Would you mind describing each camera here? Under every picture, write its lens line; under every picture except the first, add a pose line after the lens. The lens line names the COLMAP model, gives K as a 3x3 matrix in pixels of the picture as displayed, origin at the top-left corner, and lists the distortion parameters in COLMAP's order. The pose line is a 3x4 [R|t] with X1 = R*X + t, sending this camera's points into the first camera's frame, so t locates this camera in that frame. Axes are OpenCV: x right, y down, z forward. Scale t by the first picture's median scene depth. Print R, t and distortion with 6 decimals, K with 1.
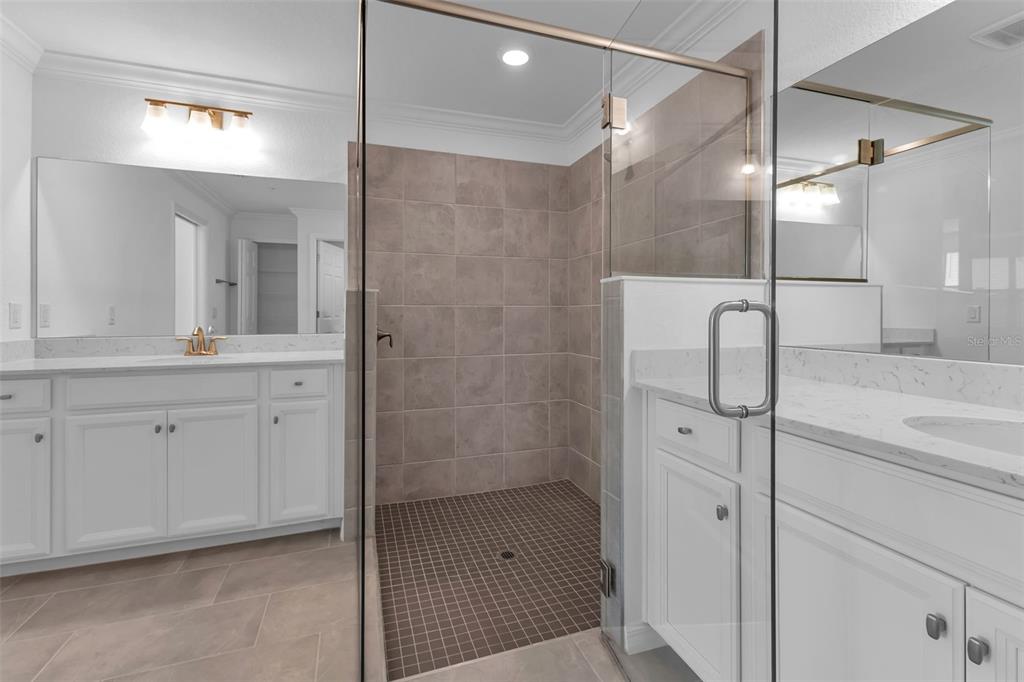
lens RADIAL K [[458.3, 0, 546.9], [0, 458.3, 318.2], [0, 0, 1]] dist [0.012995, -0.003825]
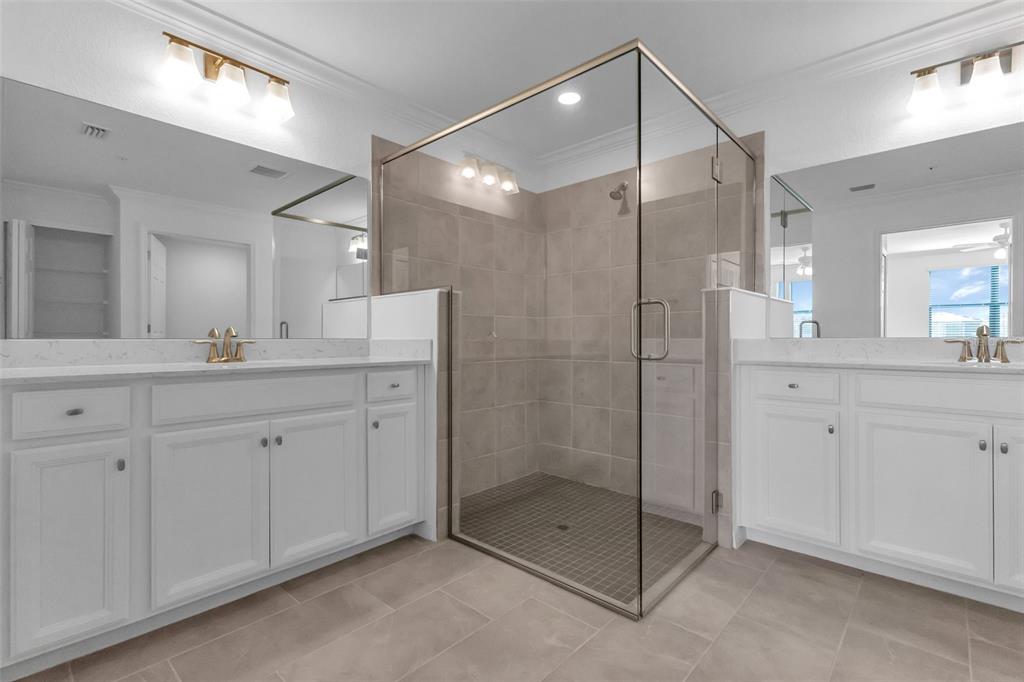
lens RADIAL K [[458.3, 0, 489.1], [0, 458.3, 352.7], [0, 0, 1]] dist [0.012995, -0.003825]
pose [[0.894001, -0.010821, 0.447934, -0.784947], [0.005435, 0.999897, 0.013308, 0.061970], [-0.448031, -0.009463, 0.893968, 0.058683]]
